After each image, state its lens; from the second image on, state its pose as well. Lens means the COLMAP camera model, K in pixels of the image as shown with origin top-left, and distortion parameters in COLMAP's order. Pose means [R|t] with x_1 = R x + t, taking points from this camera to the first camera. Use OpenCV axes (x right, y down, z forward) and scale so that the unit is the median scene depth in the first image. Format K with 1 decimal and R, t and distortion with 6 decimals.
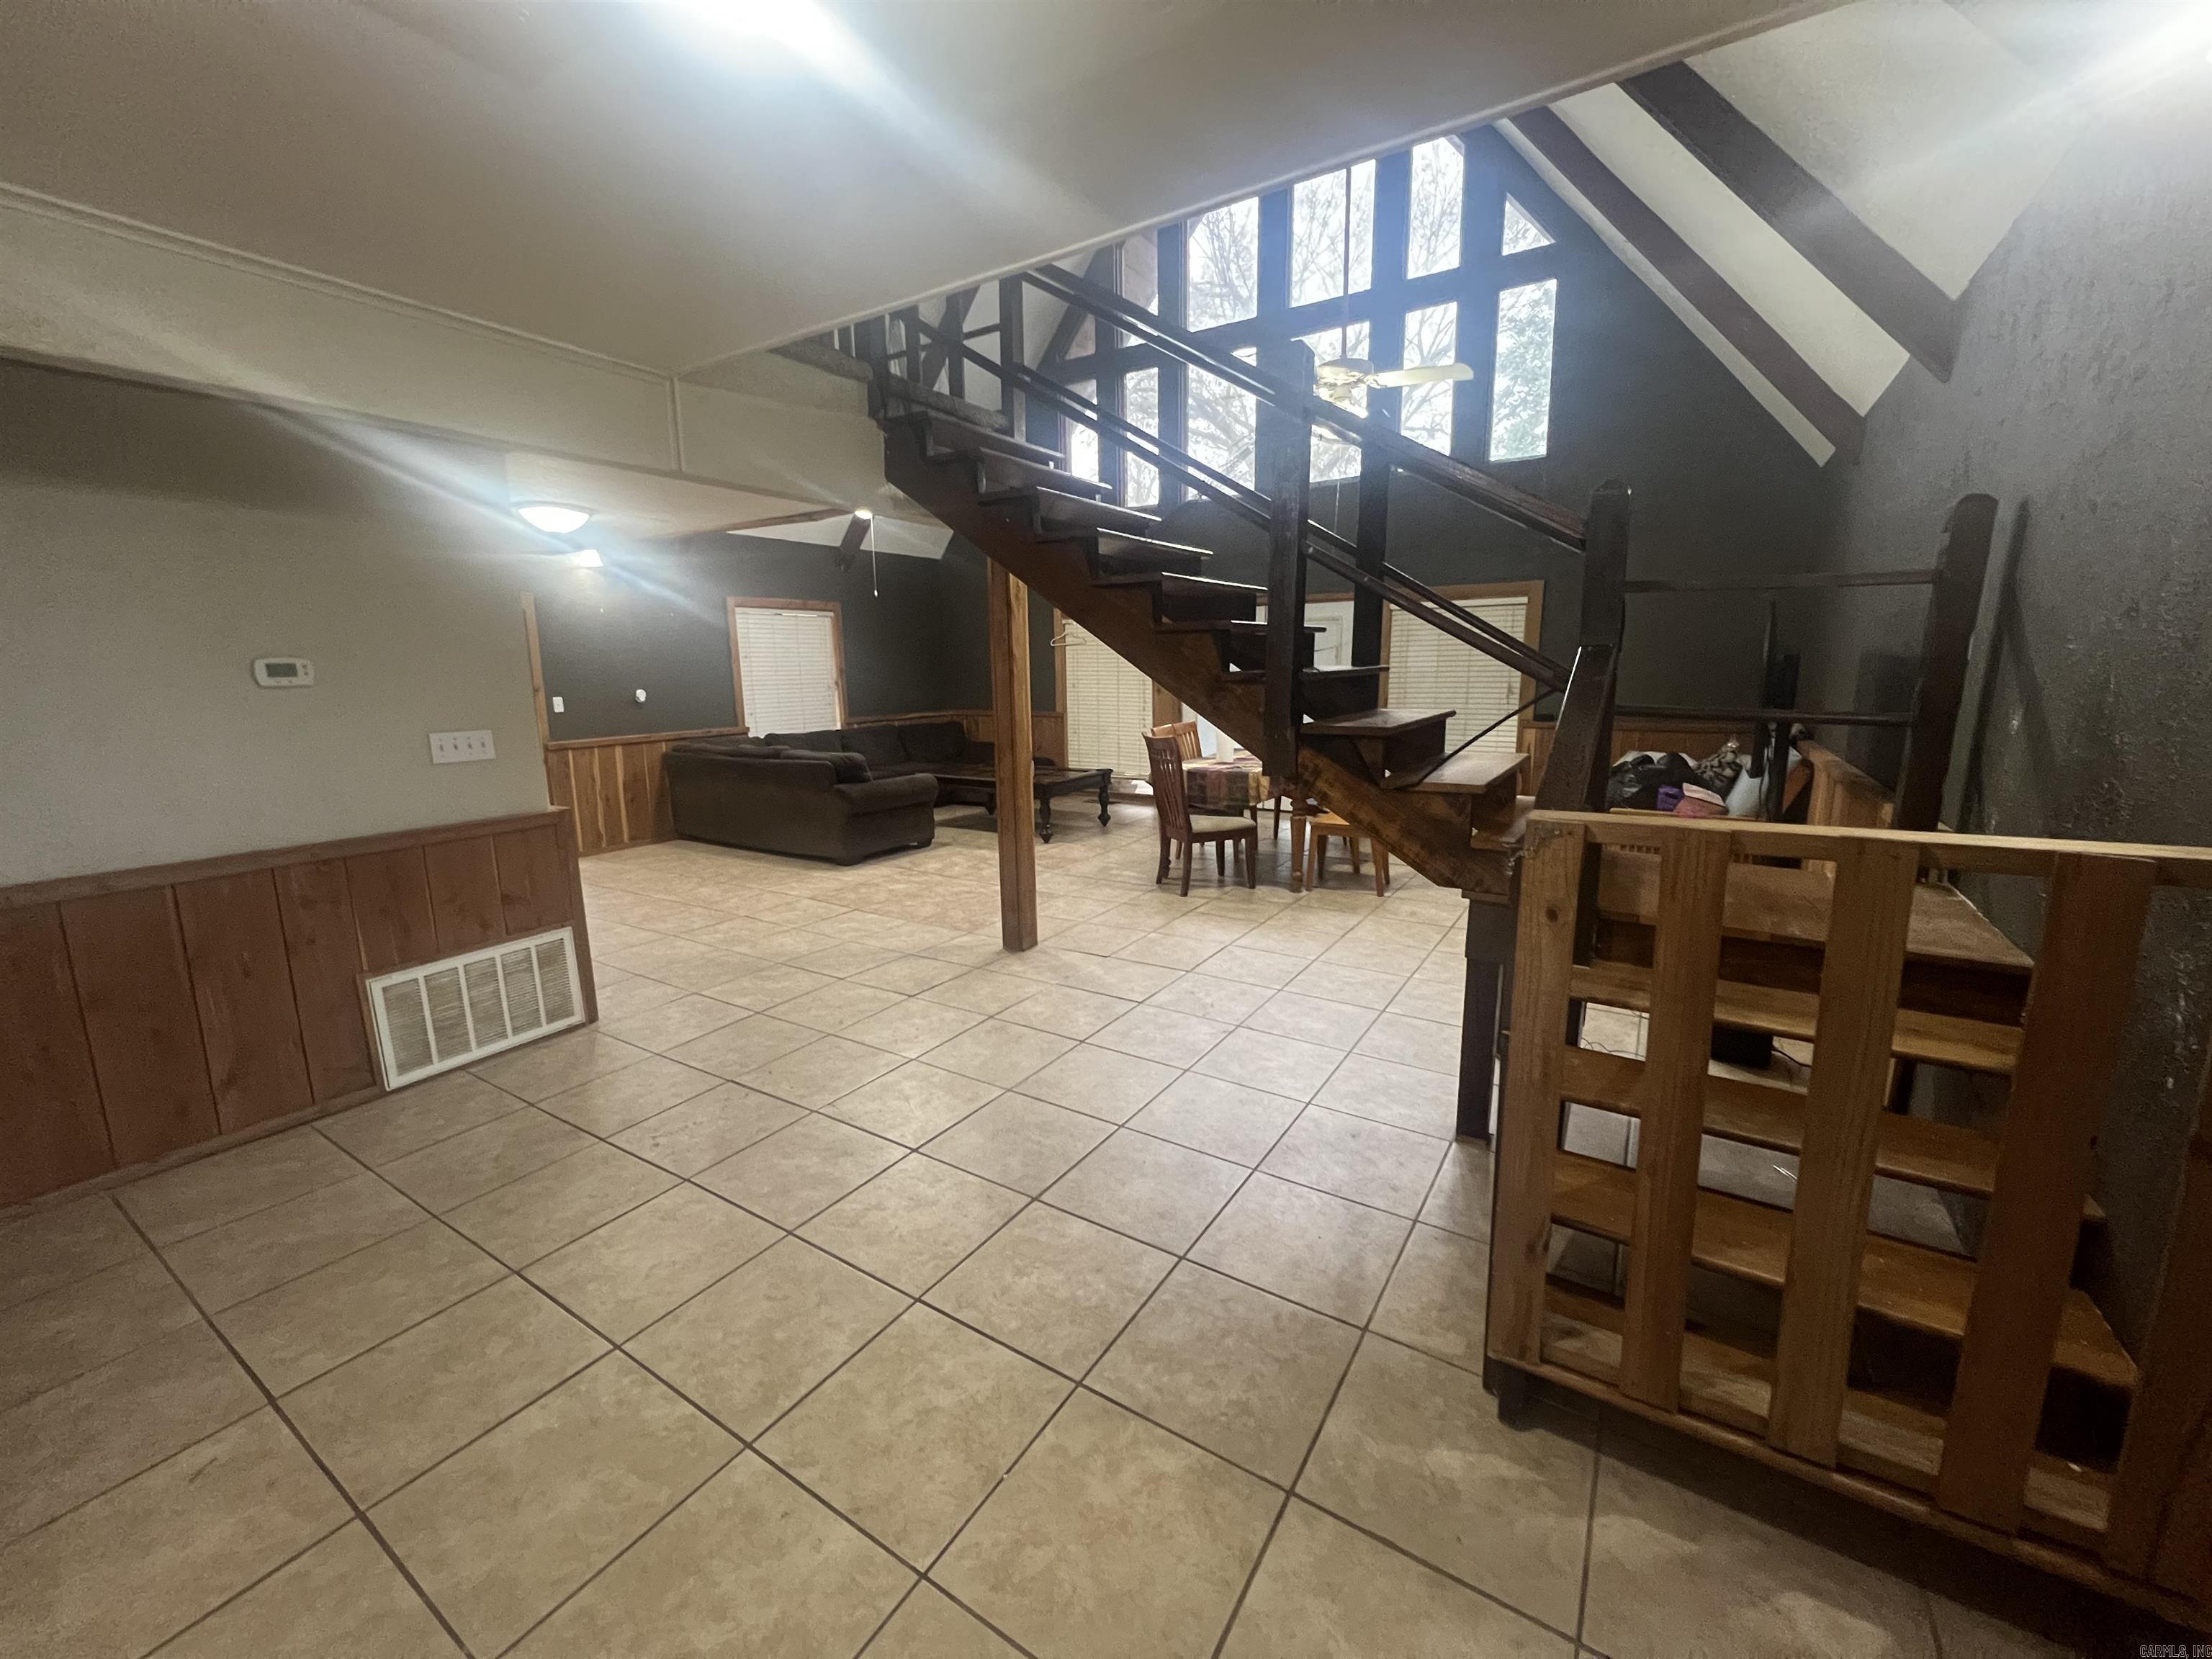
lens RADIAL K [[886.0, 0, 1104.0], [0, 886.0, 812.2], [0, 0, 1]] dist [0.000818, 0.000132]
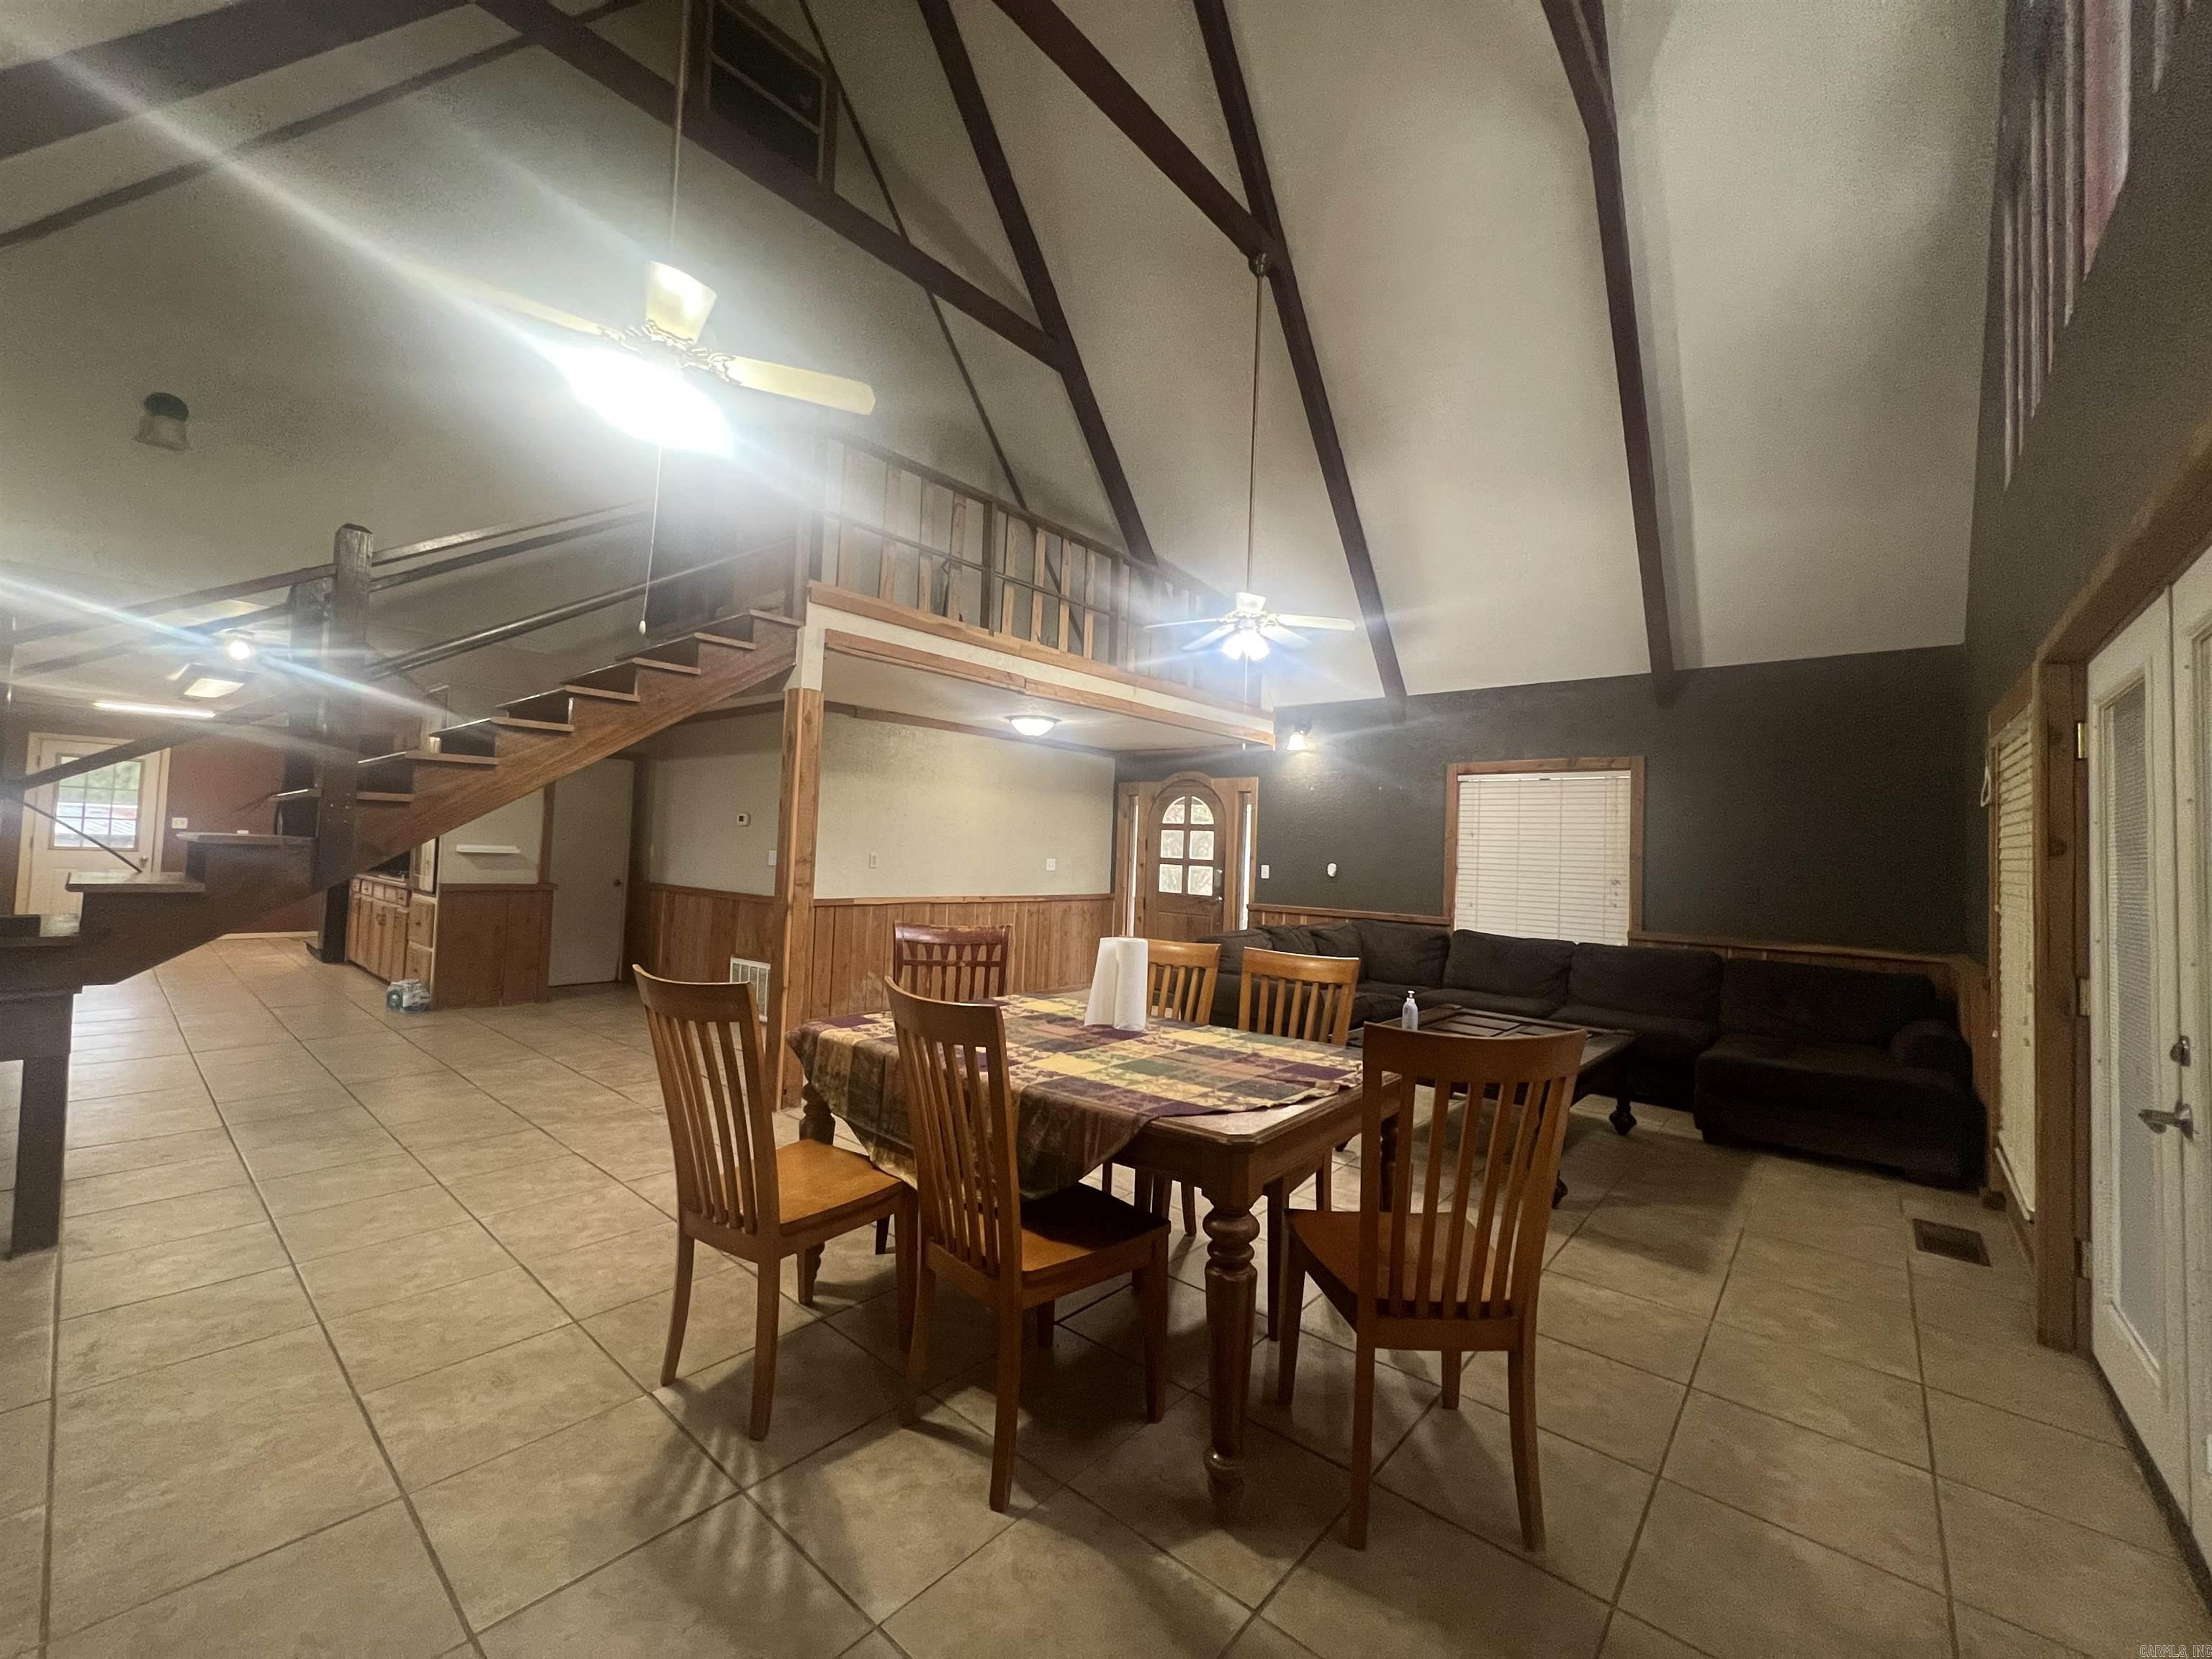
lens RADIAL K [[886.0, 0, 1097.8], [0, 886.0, 823.8], [0, 0, 1]] dist [0.000818, 0.000132]
pose [[-0.147134, -0.020882, -0.988896, 0.750696], [-0.200382, 0.979675, 0.009127, -0.208011], [0.968607, 0.199500, -0.148328, 1.326729]]
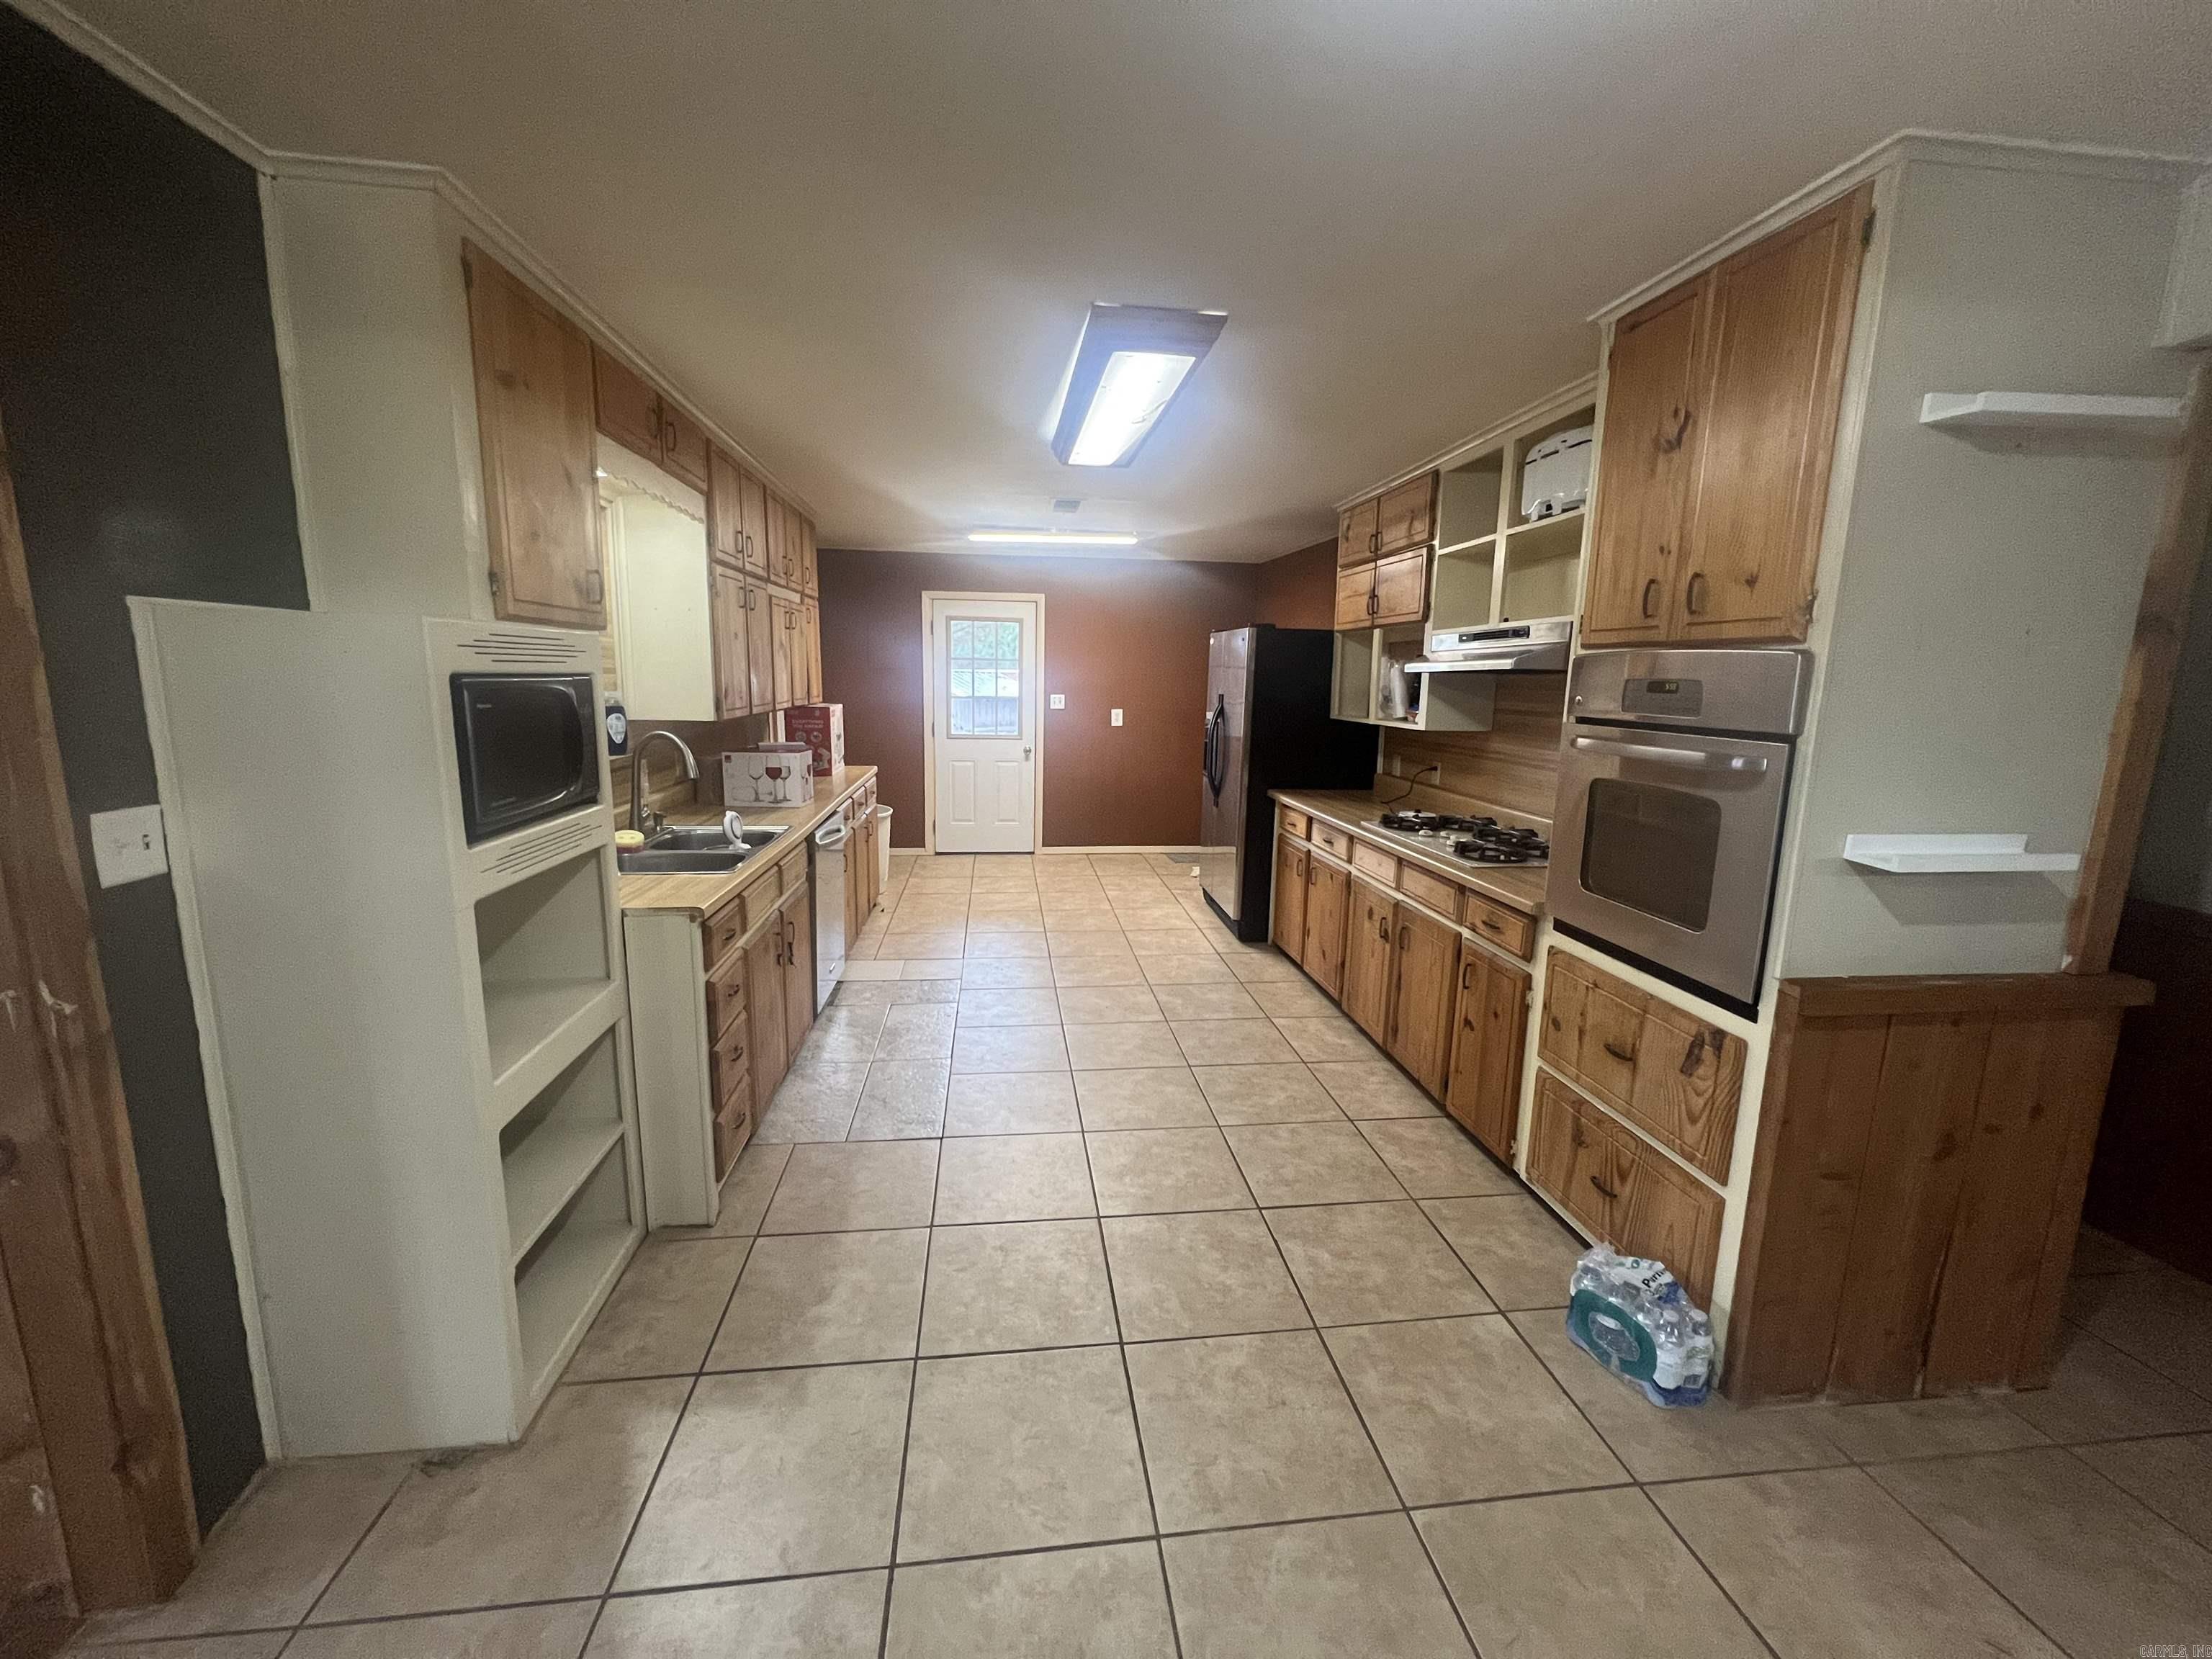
lens RADIAL K [[886.0, 0, 1096.3], [0, 886.0, 831.2], [0, 0, 1]] dist [0.000818, 0.000132]
pose [[-0.779664, 0.109090, -0.616623, 0.026917], [-0.109559, 0.945756, 0.305846, -0.046294], [0.616540, 0.306014, -0.725420, 0.293215]]
